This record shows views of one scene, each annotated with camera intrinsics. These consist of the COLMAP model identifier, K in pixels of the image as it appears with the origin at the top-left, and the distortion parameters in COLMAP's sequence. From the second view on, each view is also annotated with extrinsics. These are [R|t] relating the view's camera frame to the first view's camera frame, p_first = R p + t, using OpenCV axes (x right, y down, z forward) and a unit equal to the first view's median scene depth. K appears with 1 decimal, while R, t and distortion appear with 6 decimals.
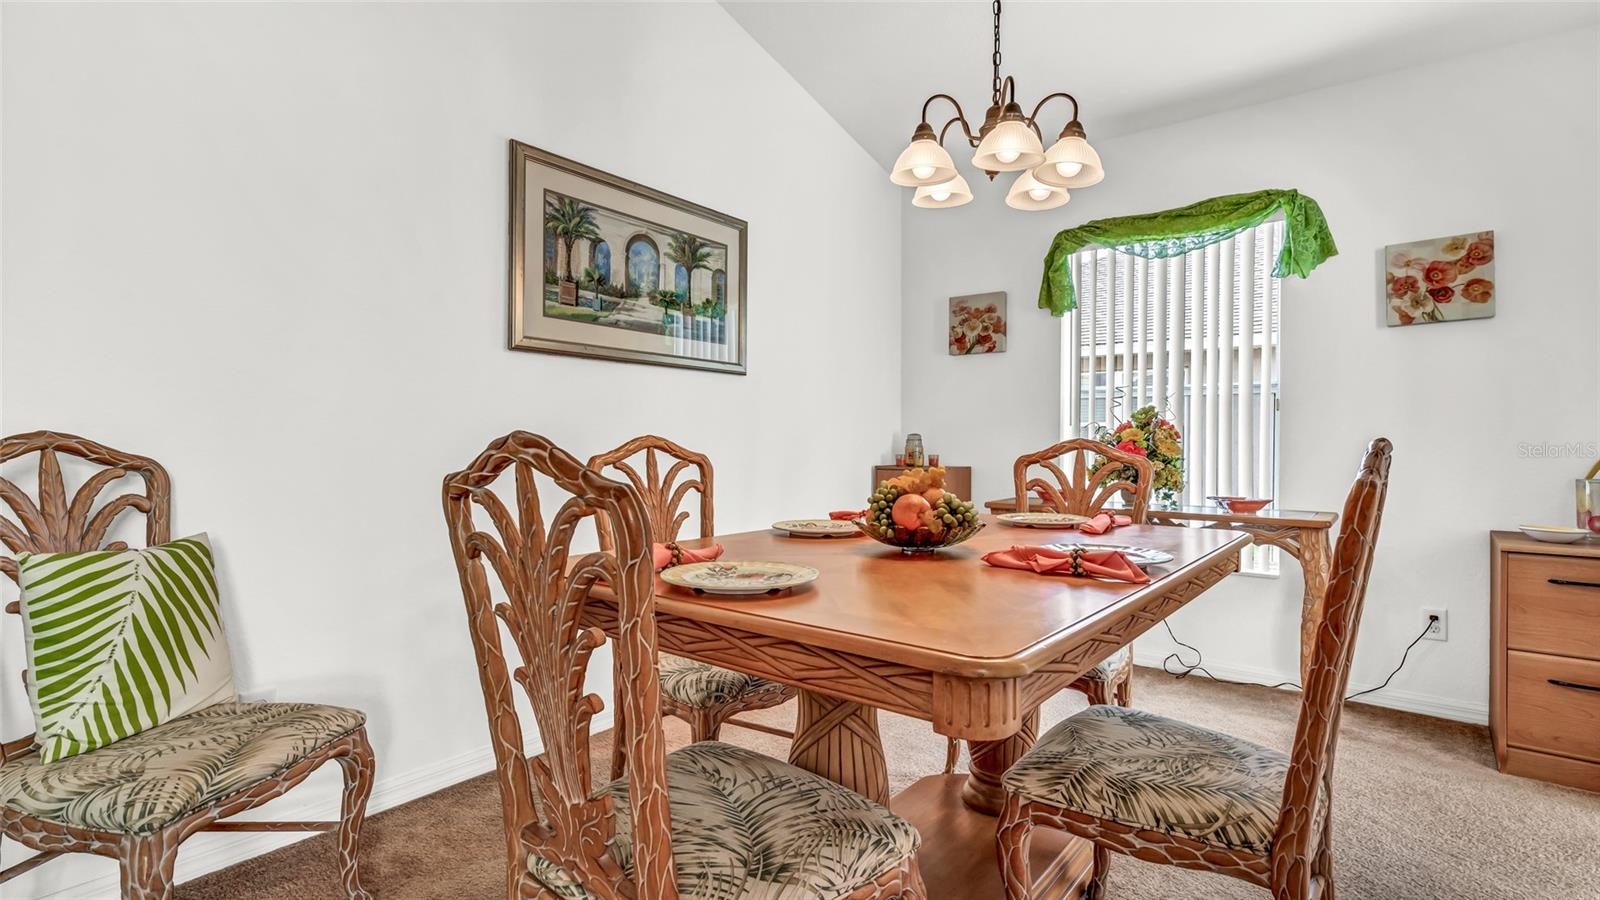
lens RADIAL K [[763.3, 0, 801.3], [0, 763.3, 444.6], [0, 0, 1]] dist [-0.005938, 0.002532]
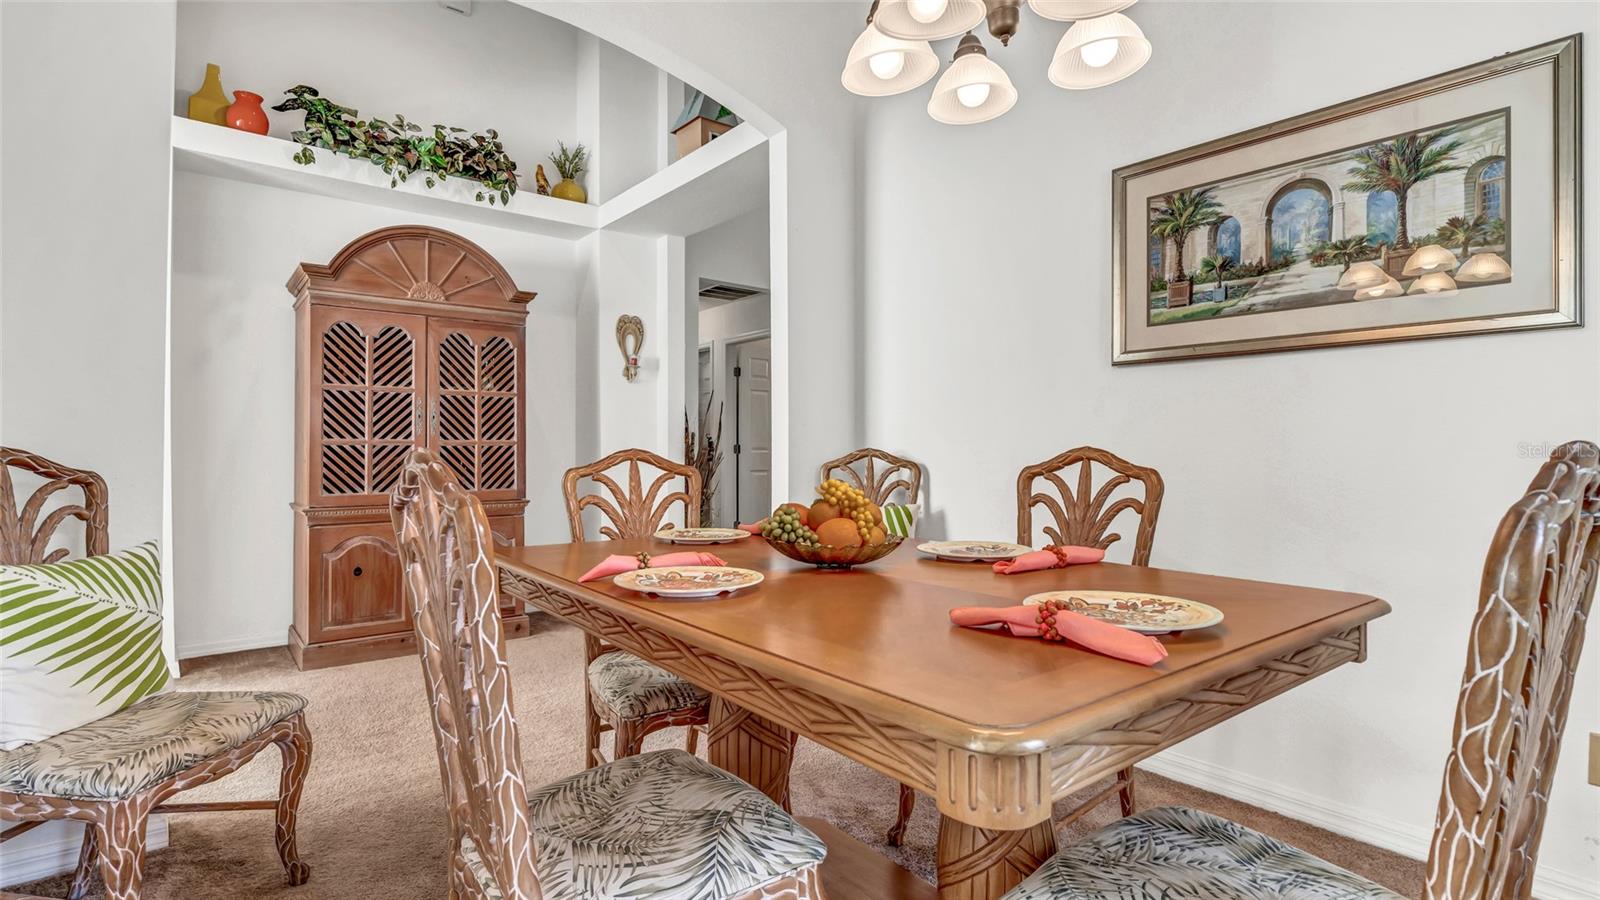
lens RADIAL K [[763.3, 0, 801.3], [0, 763.3, 449.9], [0, 0, 1]] dist [-0.005938, 0.002532]
pose [[-0.224070, -0.000086, -0.974573, 0.694881], [-0.001659, 0.999999, 0.000293, -0.006946], [0.974572, 0.001682, -0.224070, 0.745756]]
